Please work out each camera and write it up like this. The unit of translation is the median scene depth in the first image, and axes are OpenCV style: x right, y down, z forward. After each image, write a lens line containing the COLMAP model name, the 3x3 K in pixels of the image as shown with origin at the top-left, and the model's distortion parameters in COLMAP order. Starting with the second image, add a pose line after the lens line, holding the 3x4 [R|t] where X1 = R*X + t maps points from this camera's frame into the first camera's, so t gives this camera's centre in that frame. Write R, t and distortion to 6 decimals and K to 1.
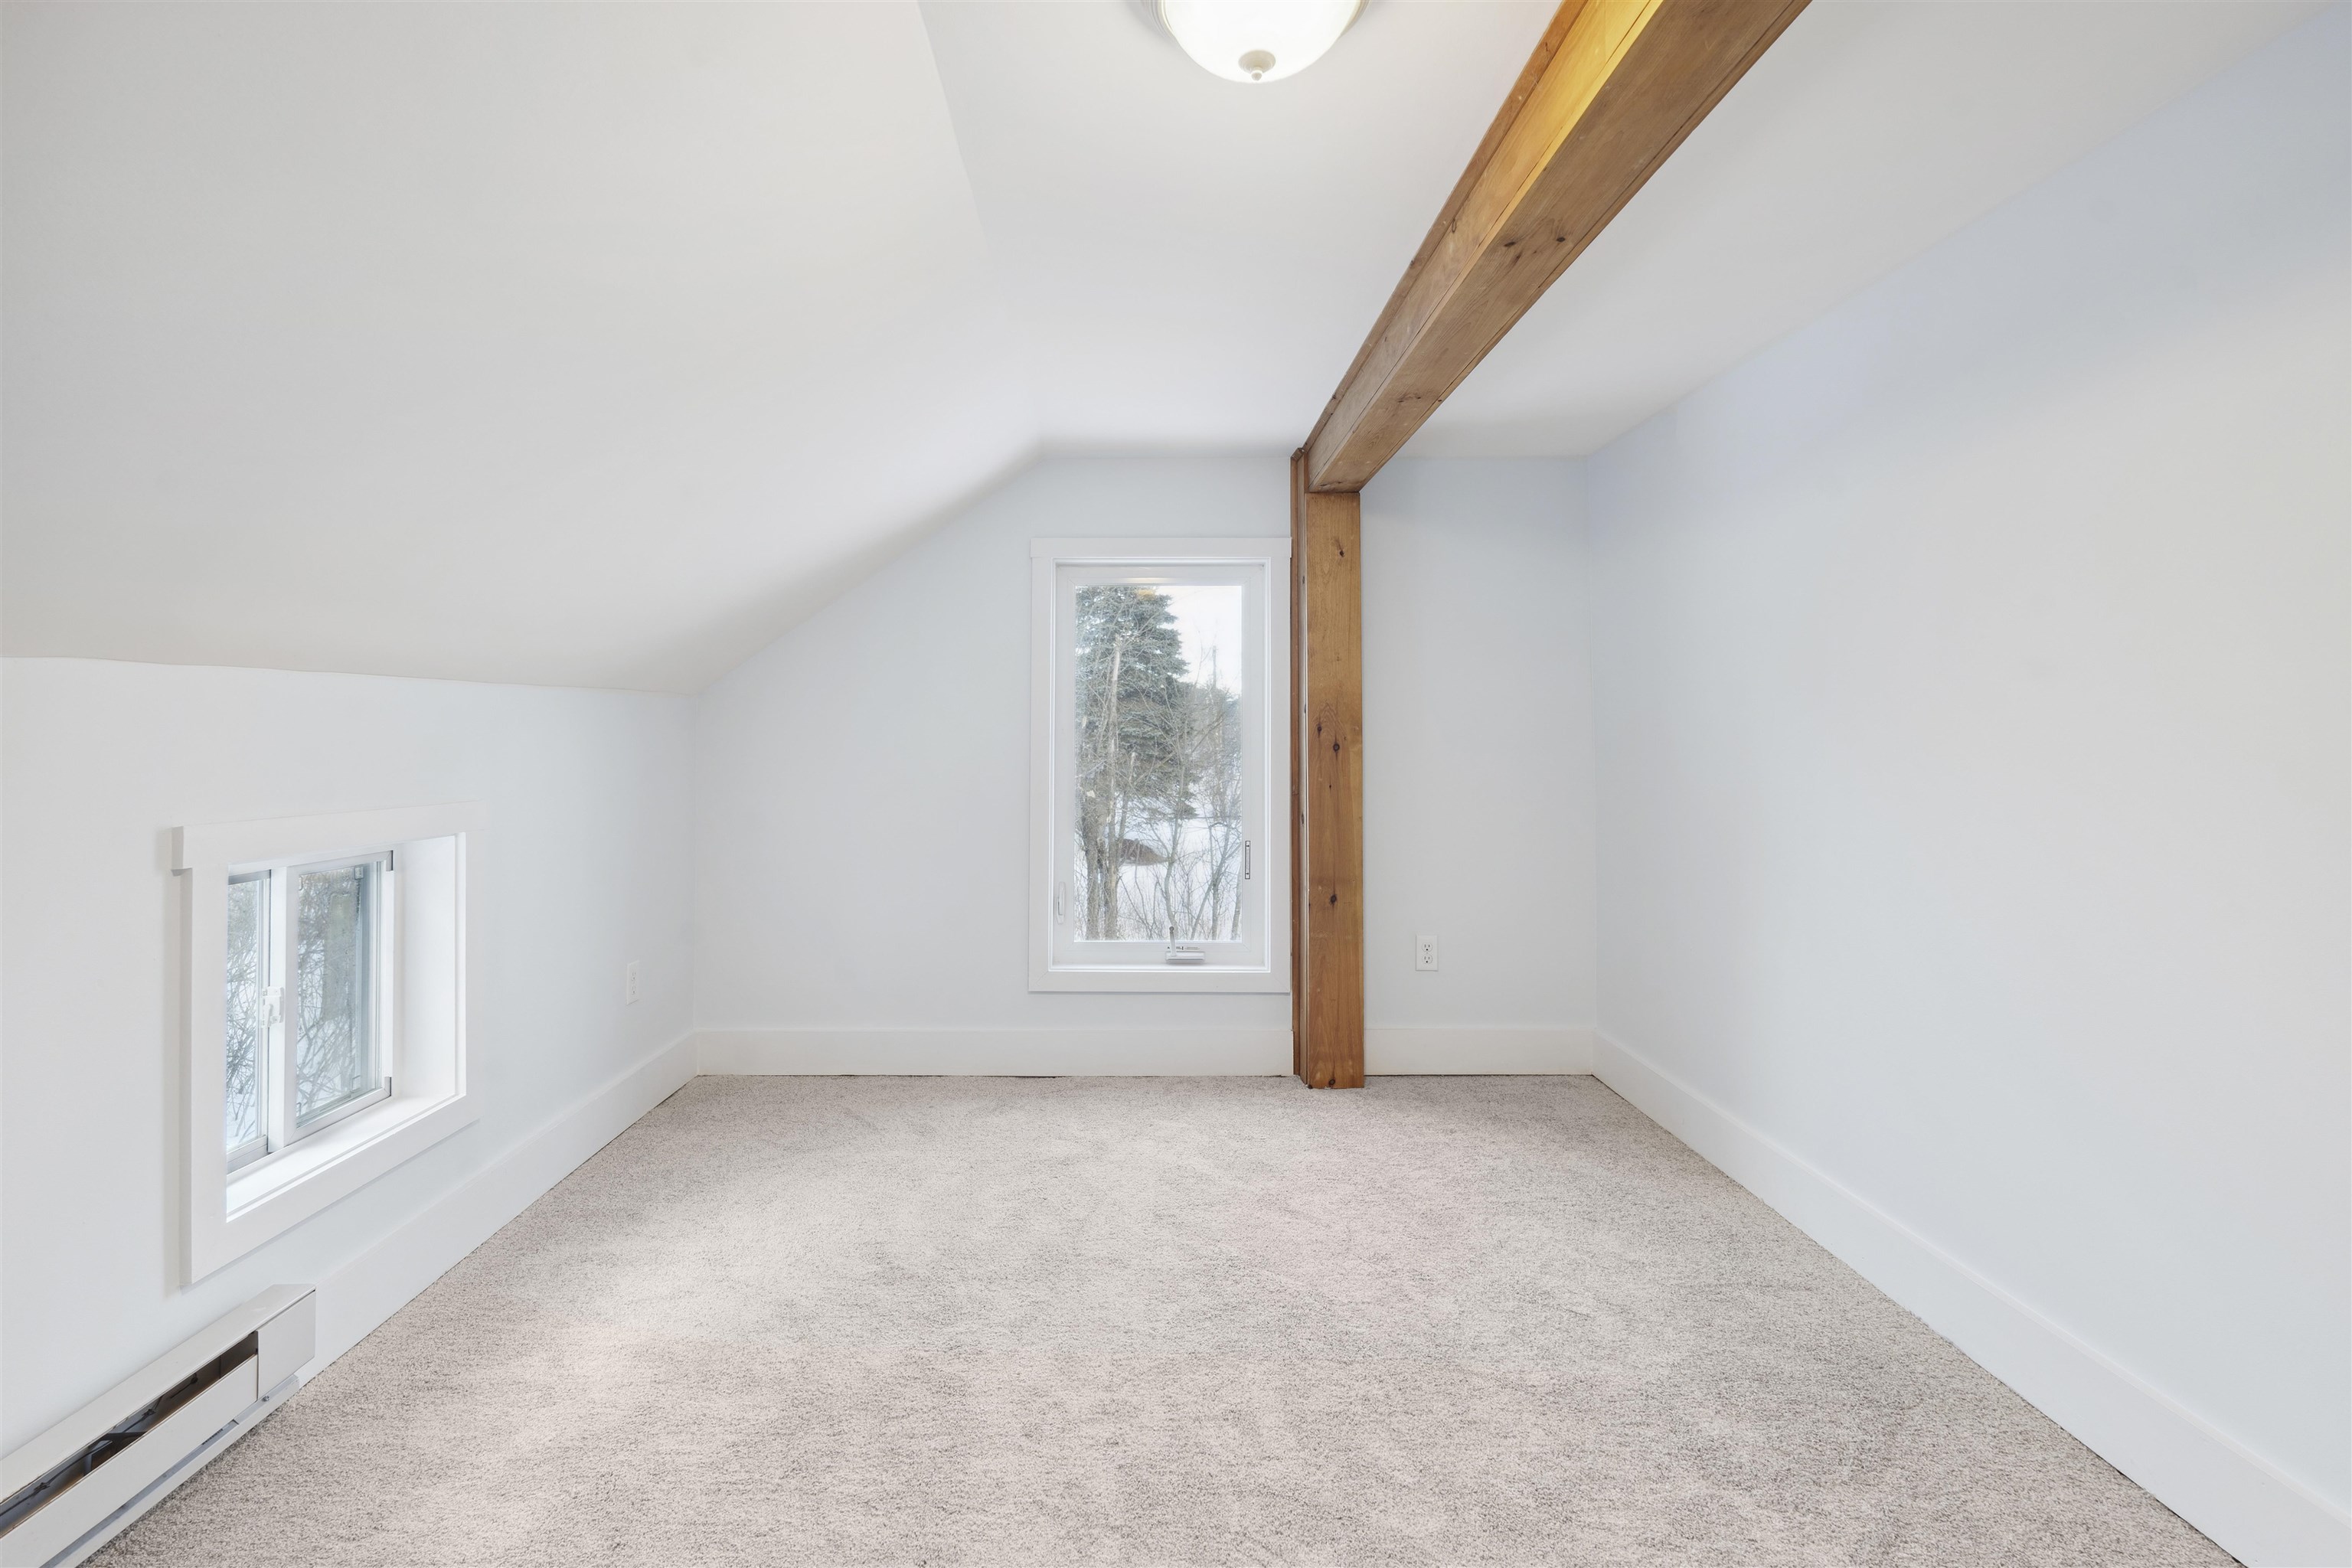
lens RADIAL K [[1090.4, 0, 1135.0], [0, 1090.4, 685.8], [0, 0, 1]] dist [0.001532, 0.000319]
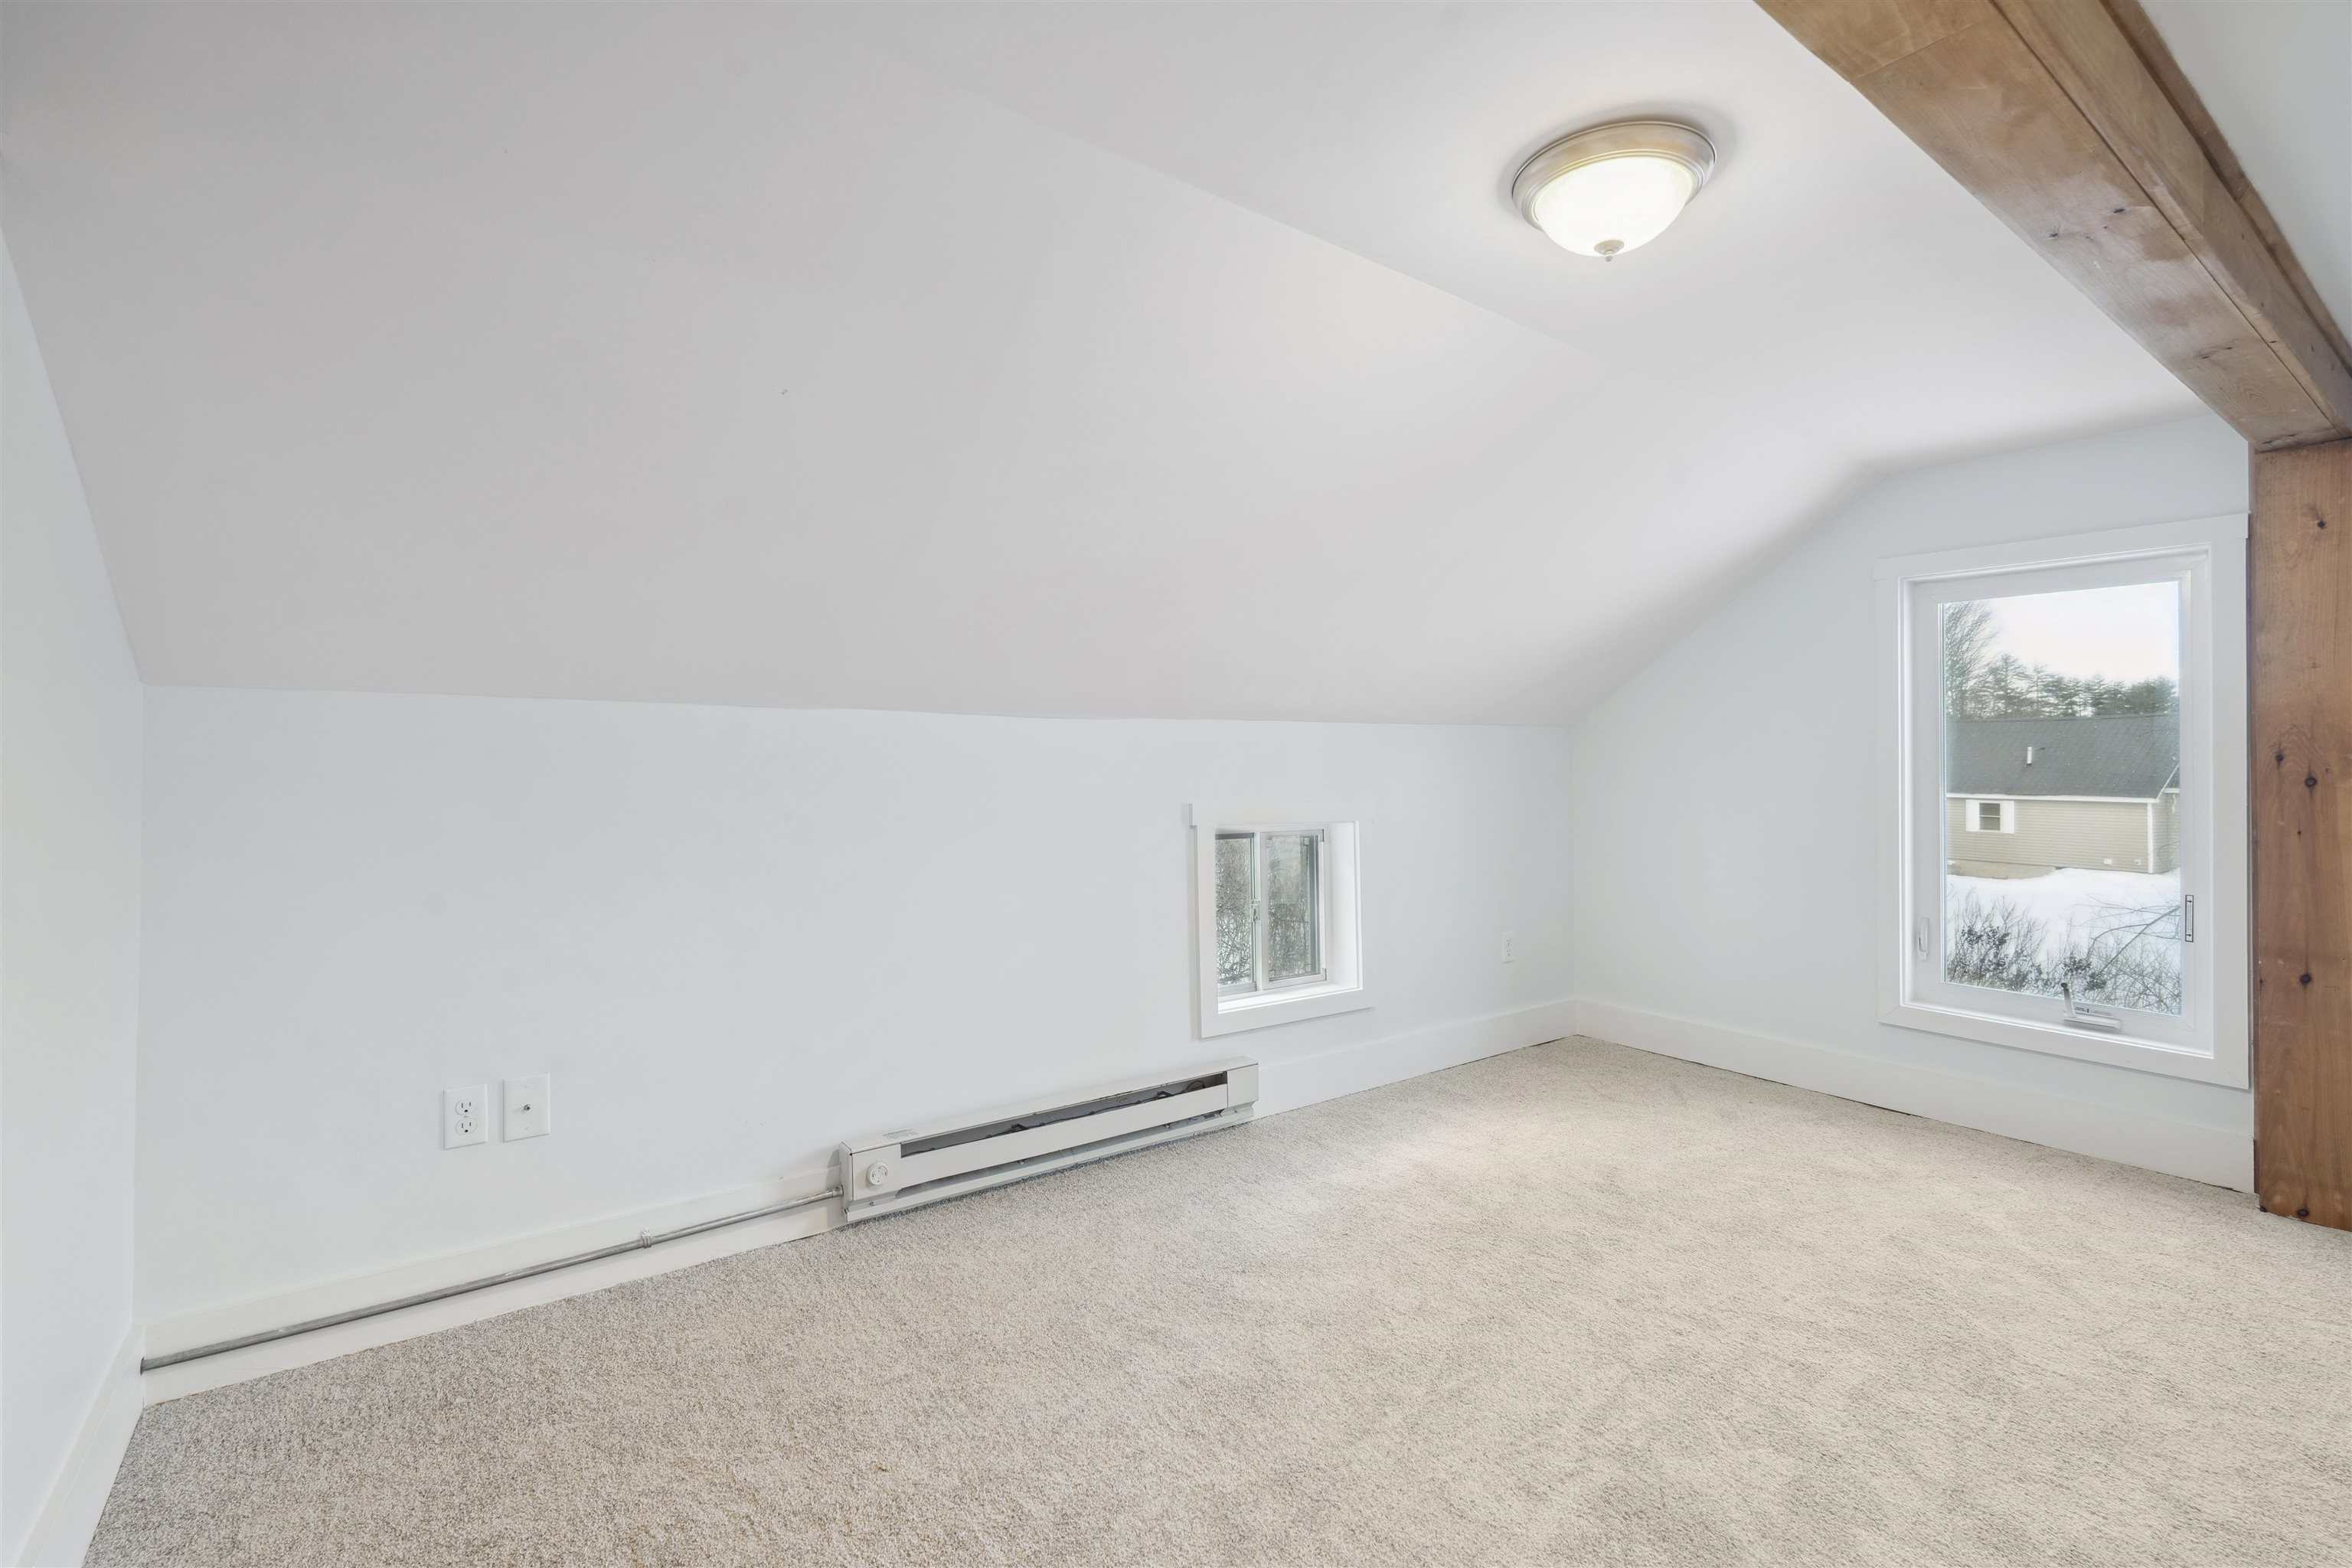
lens RADIAL K [[1047.0, 0, 1175.6], [0, 1047.0, 772.2], [0, 0, 1]] dist [-0.007426, 0.000640]
pose [[0.604325, 0.016374, -0.796570, 0.414842], [0.028363, 0.998713, 0.042047, -0.004968], [0.796233, -0.048003, 0.603083, -0.100723]]
